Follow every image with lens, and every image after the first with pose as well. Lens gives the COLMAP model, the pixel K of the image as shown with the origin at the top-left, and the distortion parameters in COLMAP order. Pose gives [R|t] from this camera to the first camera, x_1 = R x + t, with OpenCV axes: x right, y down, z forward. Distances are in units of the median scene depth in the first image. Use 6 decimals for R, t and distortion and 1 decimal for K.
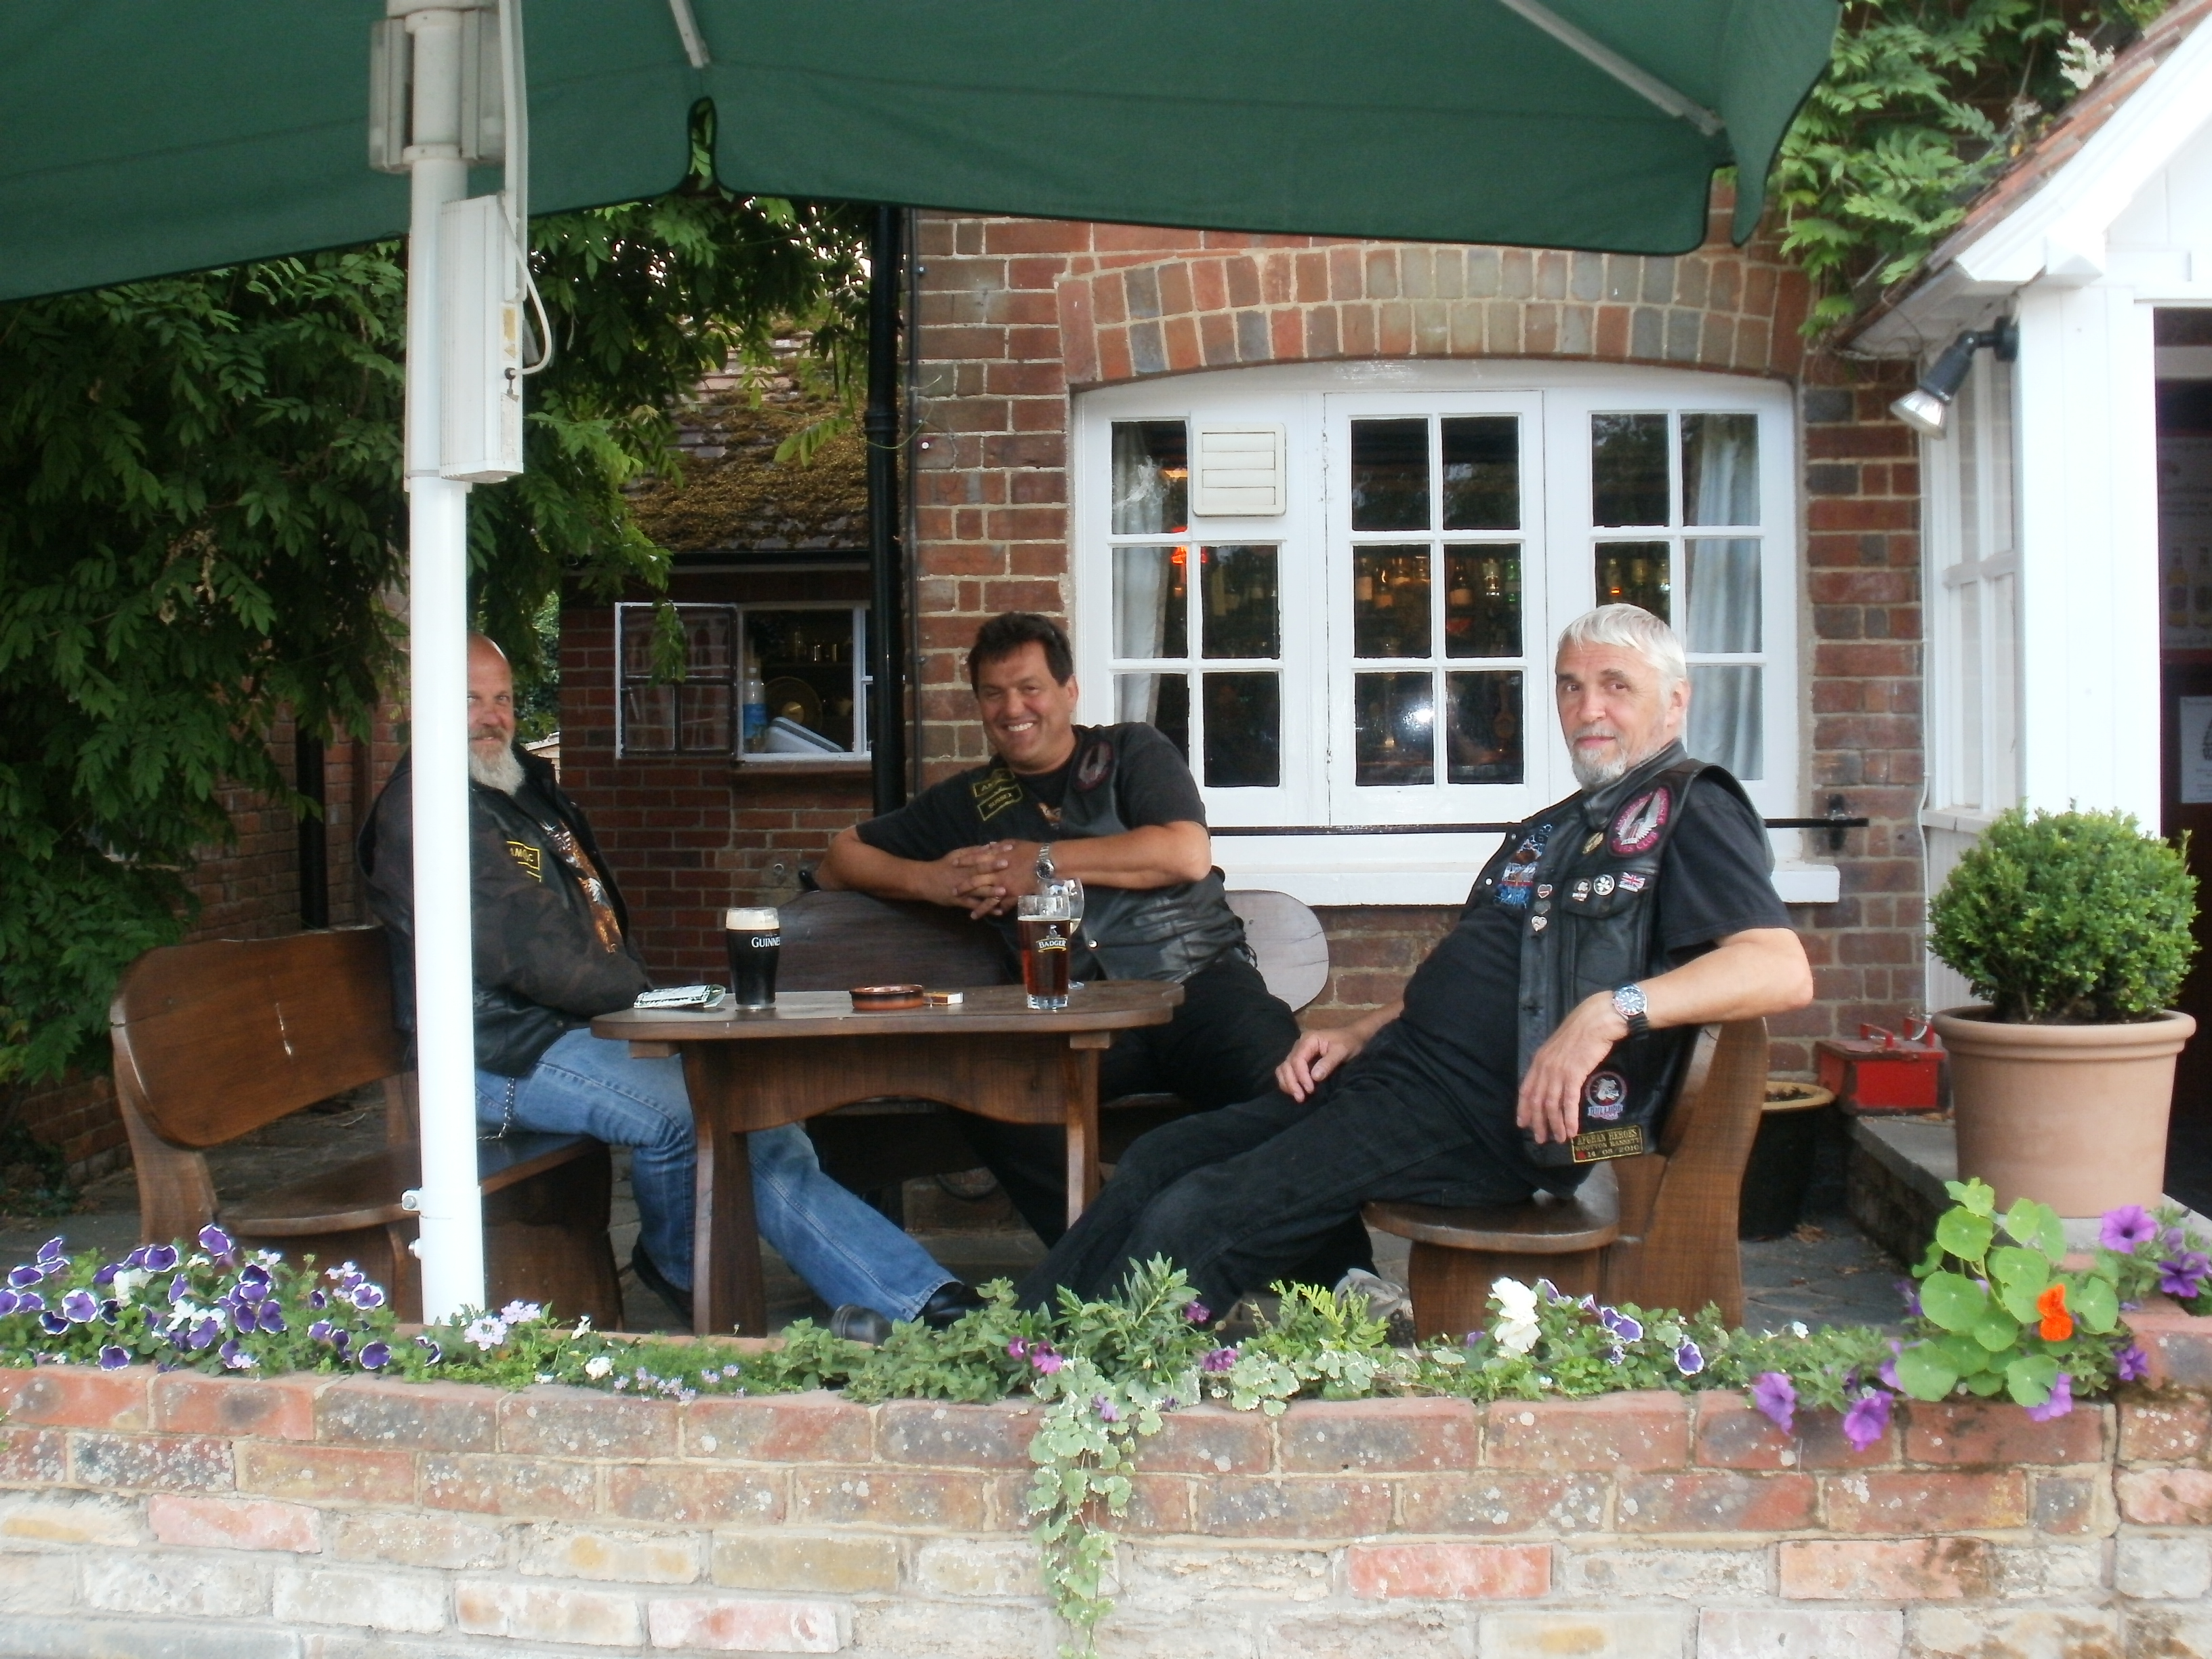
lens RADIAL K [[2785.3, 0, 1108.3], [0, 2785.3, 835.8], [0, 0, 1]] dist [-0.216115, 0.000000]
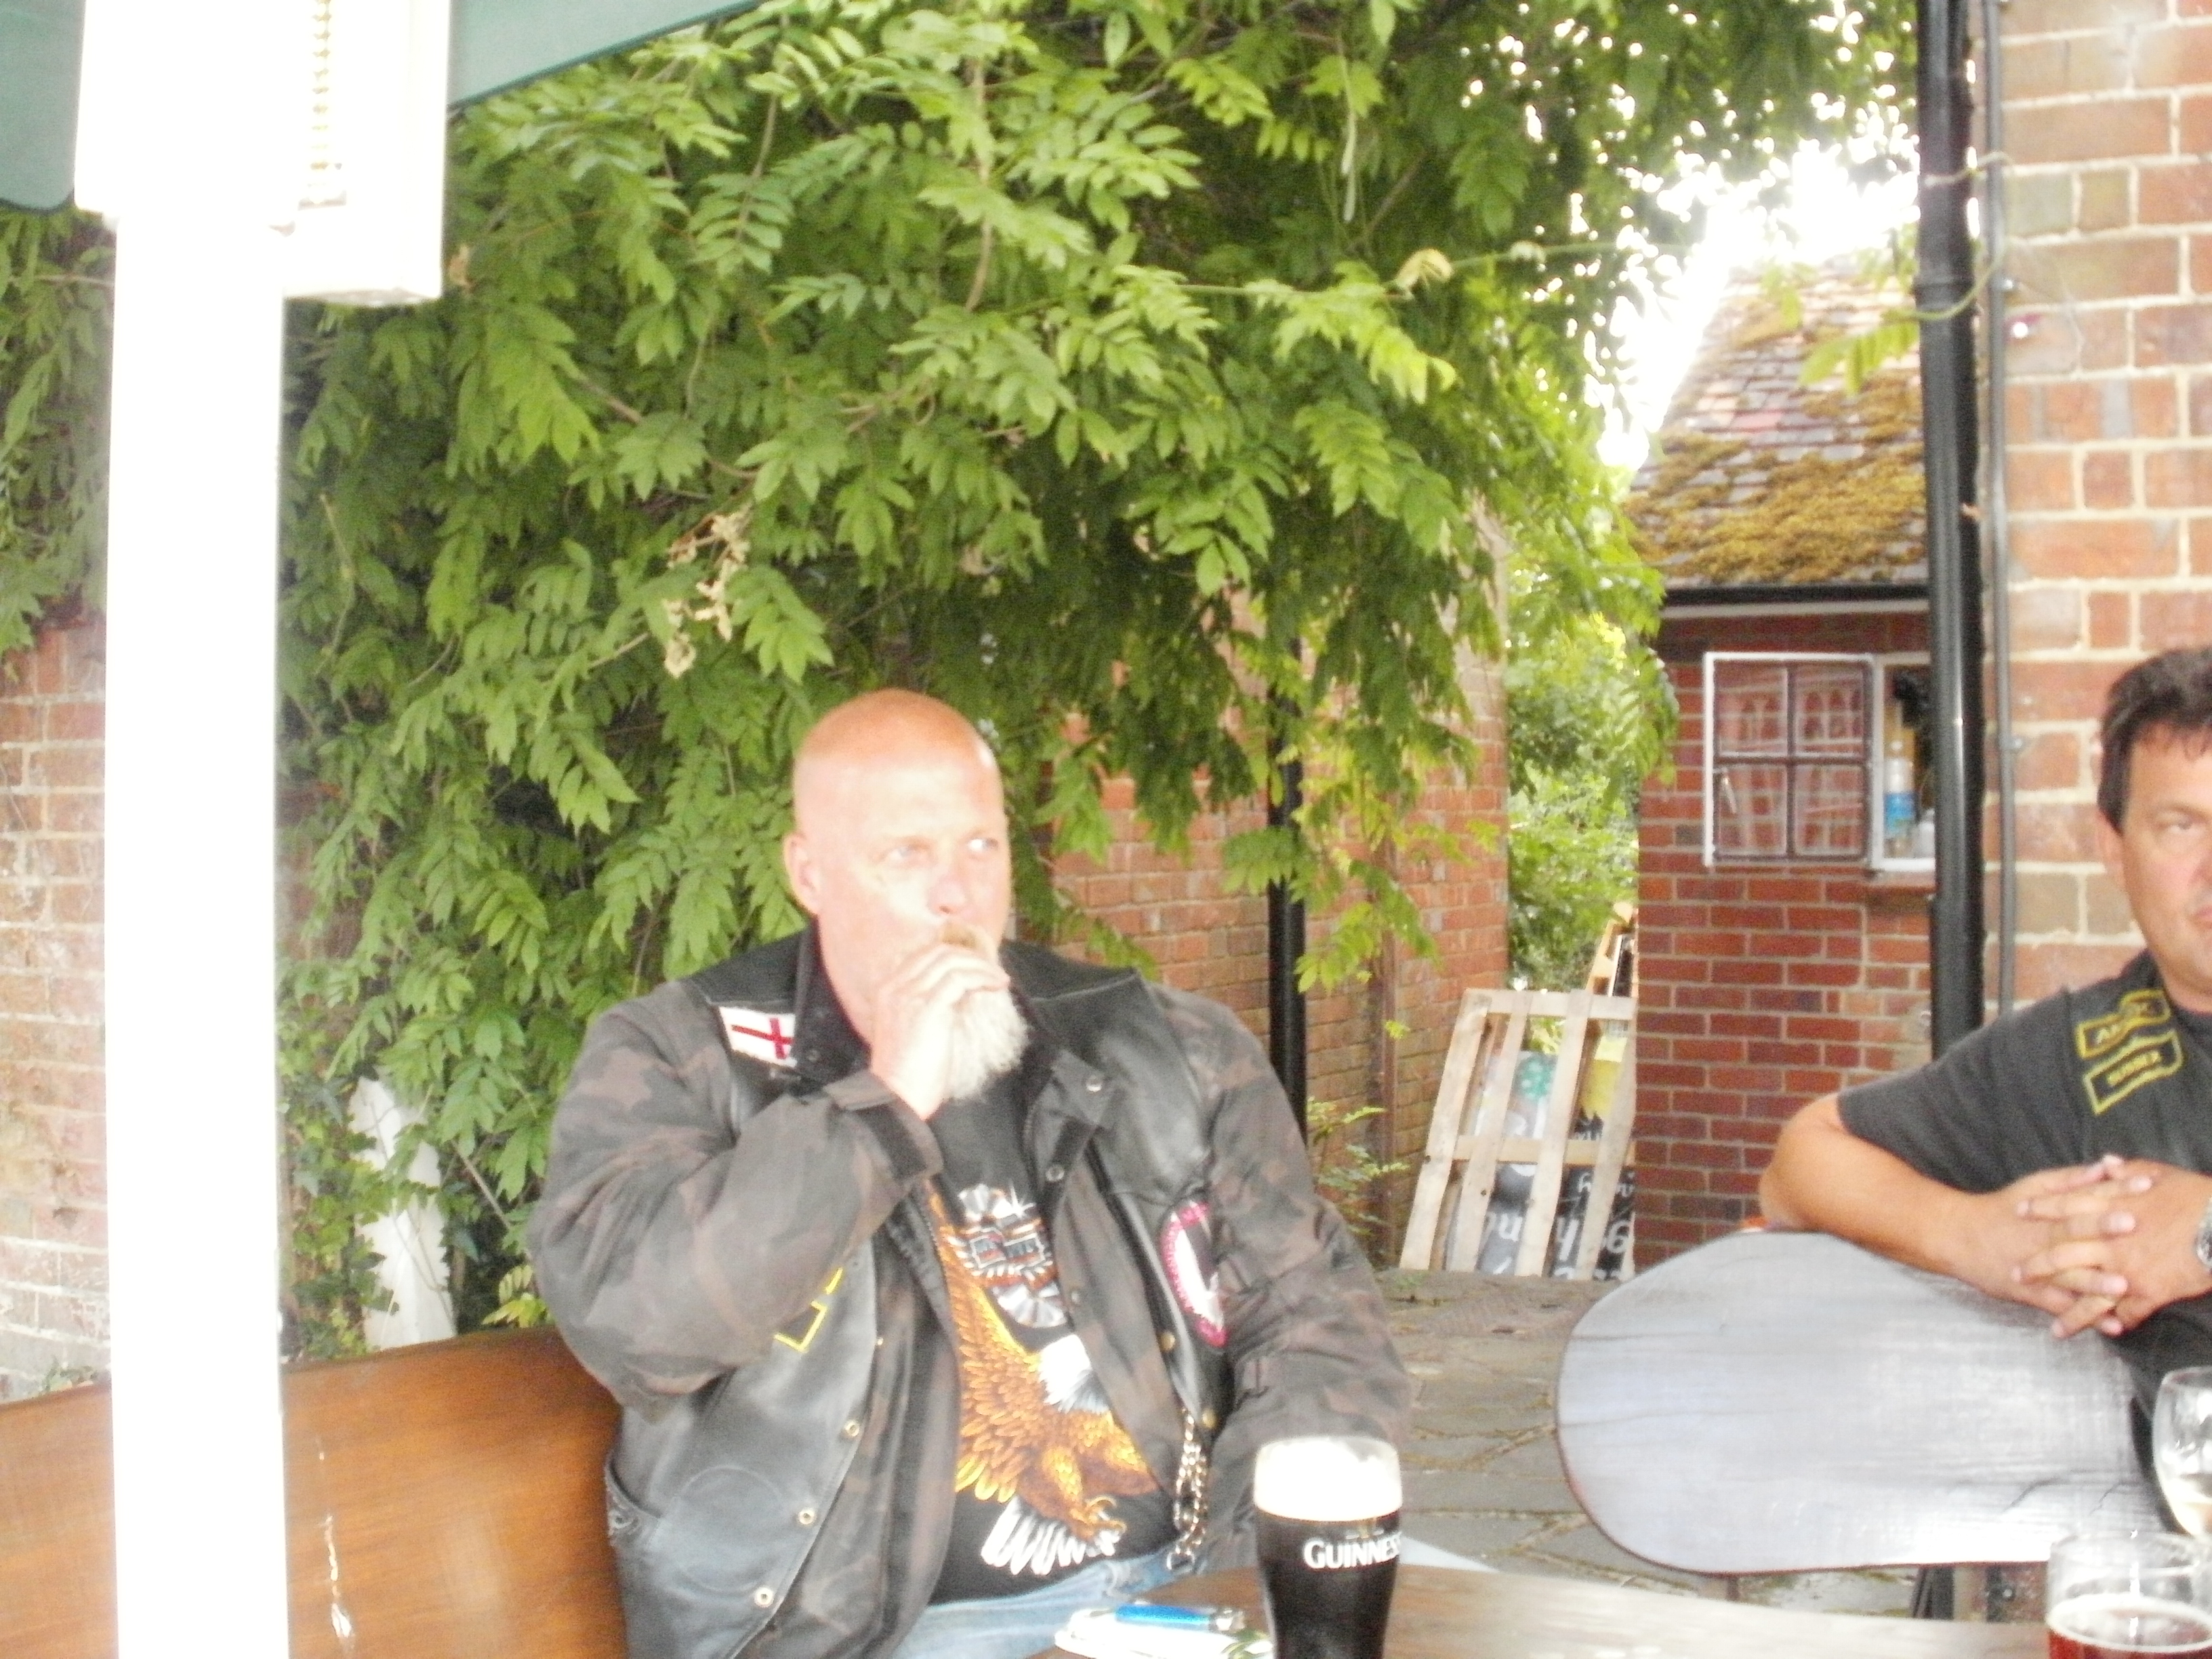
lens RADIAL K [[2785.3, 0, 1103.8], [0, 2785.3, 809.6], [0, 0, 1]] dist [-0.216115, 0.000000]
pose [[0.898680, 0.011741, -0.438449, 0.001609], [-0.025958, 0.999313, -0.026446, -0.033870], [0.437837, 0.035148, 0.898367, 0.477928]]
